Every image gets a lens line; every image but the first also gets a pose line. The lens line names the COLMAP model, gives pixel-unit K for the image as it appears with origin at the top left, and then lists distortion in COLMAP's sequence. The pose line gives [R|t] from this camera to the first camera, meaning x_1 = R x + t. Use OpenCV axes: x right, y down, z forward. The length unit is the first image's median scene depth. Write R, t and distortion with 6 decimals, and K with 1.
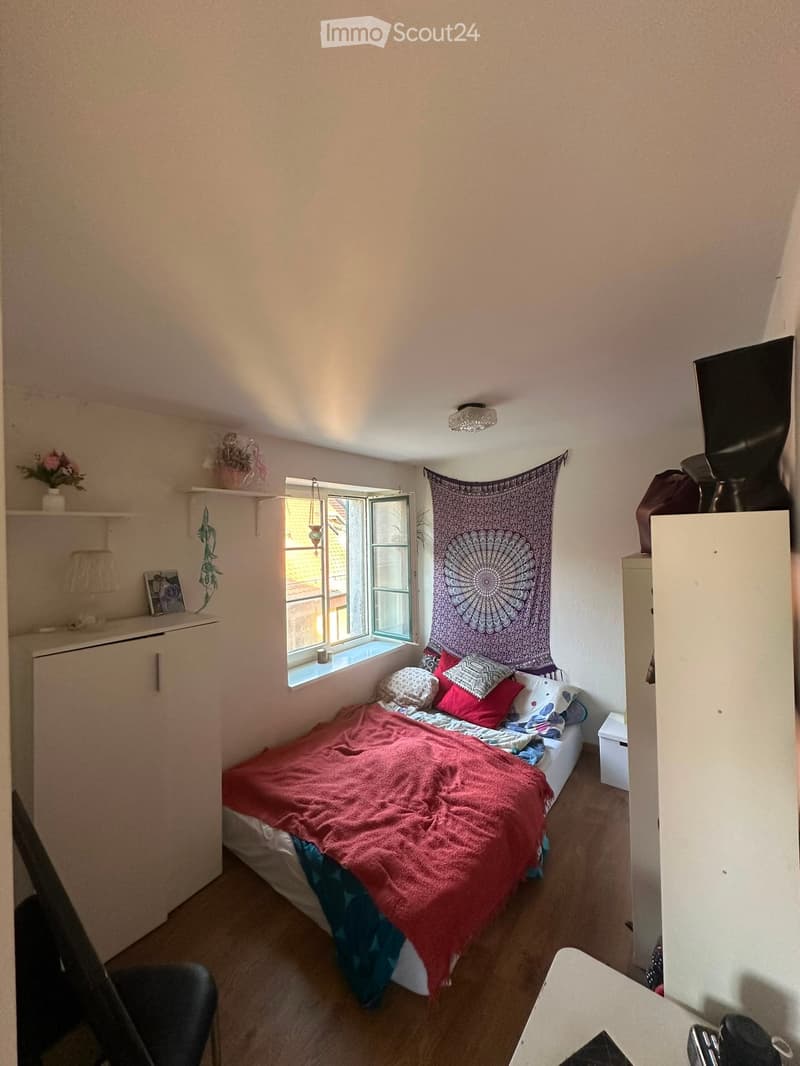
lens RADIAL K [[426.3, 0, 400.0], [0, 426.3, 533.0], [0, 0, 1]] dist [-0.001990, -0.000111]
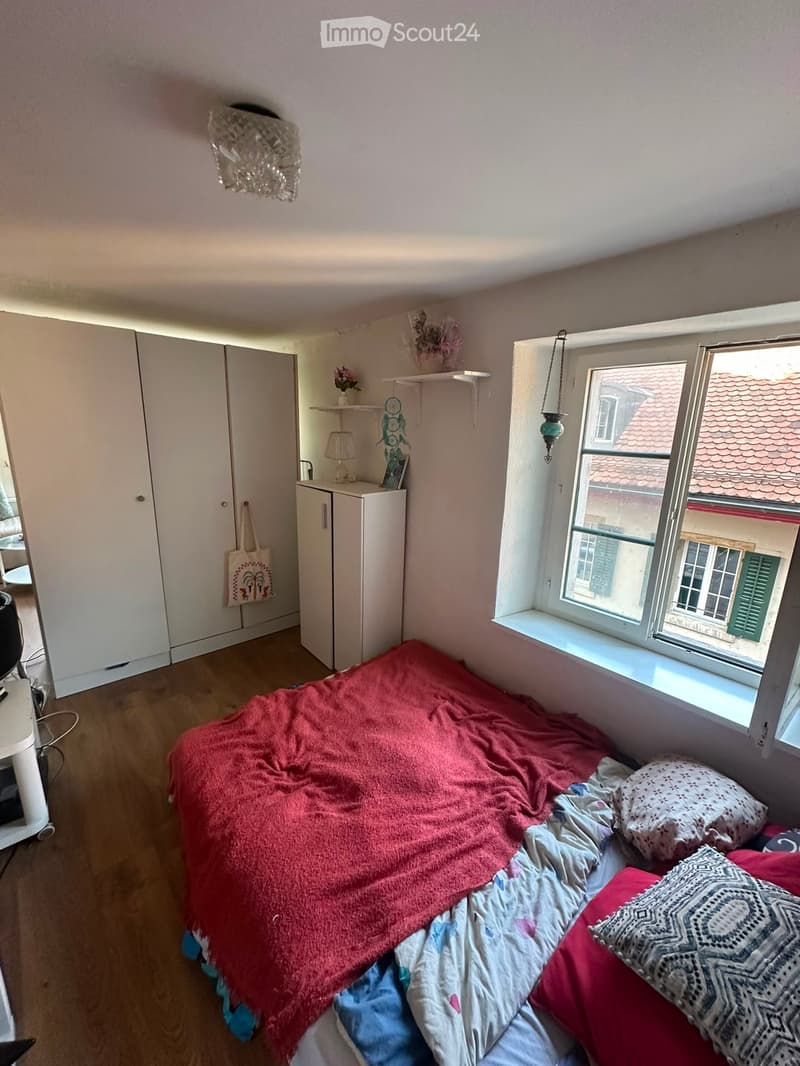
lens RADIAL K [[426.3, 0, 400.0], [0, 426.3, 533.0], [0, 0, 1]] dist [-0.001990, -0.000111]
pose [[-0.200061, 0.242181, -0.949381, 0.424820], [-0.025332, 0.967368, 0.252108, 0.001182], [0.979456, 0.074486, -0.187398, 0.809624]]
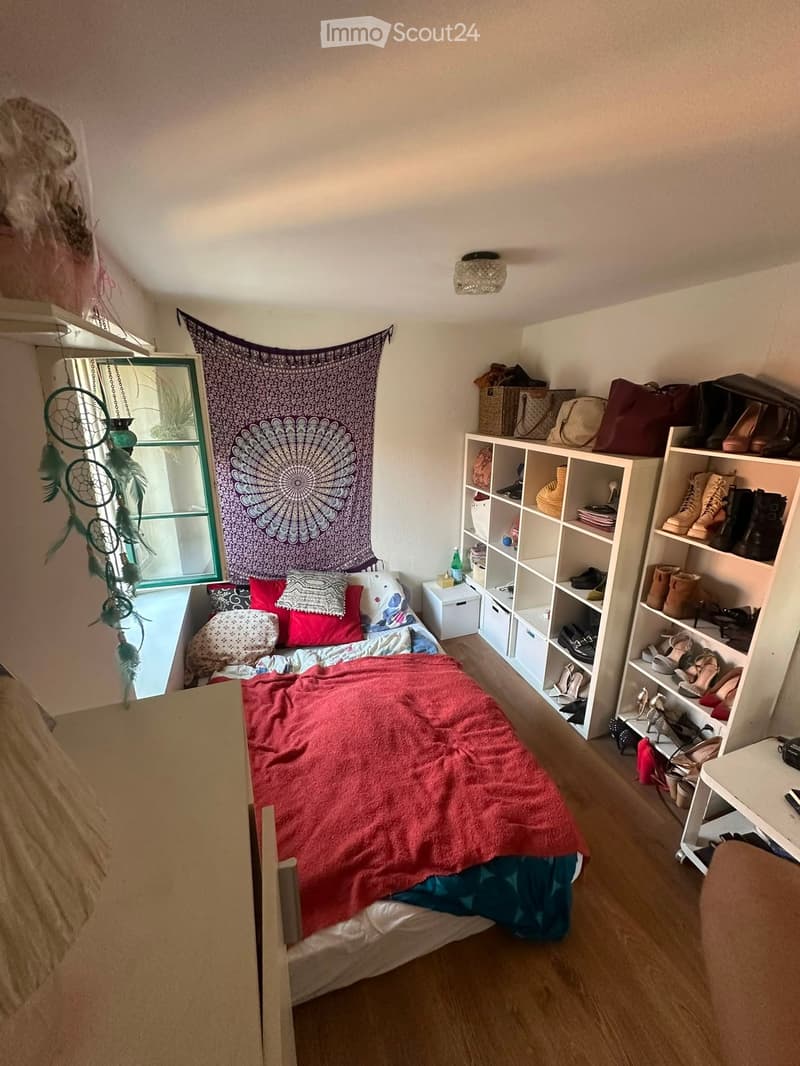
lens RADIAL K [[426.3, 0, 400.0], [0, 426.3, 533.0], [0, 0, 1]] dist [-0.001990, -0.000111]
pose [[0.556033, -0.226469, 0.799712, -0.380629], [-0.018758, 0.958499, 0.284478, -0.030121], [-0.830948, -0.173180, 0.528709, 0.416289]]
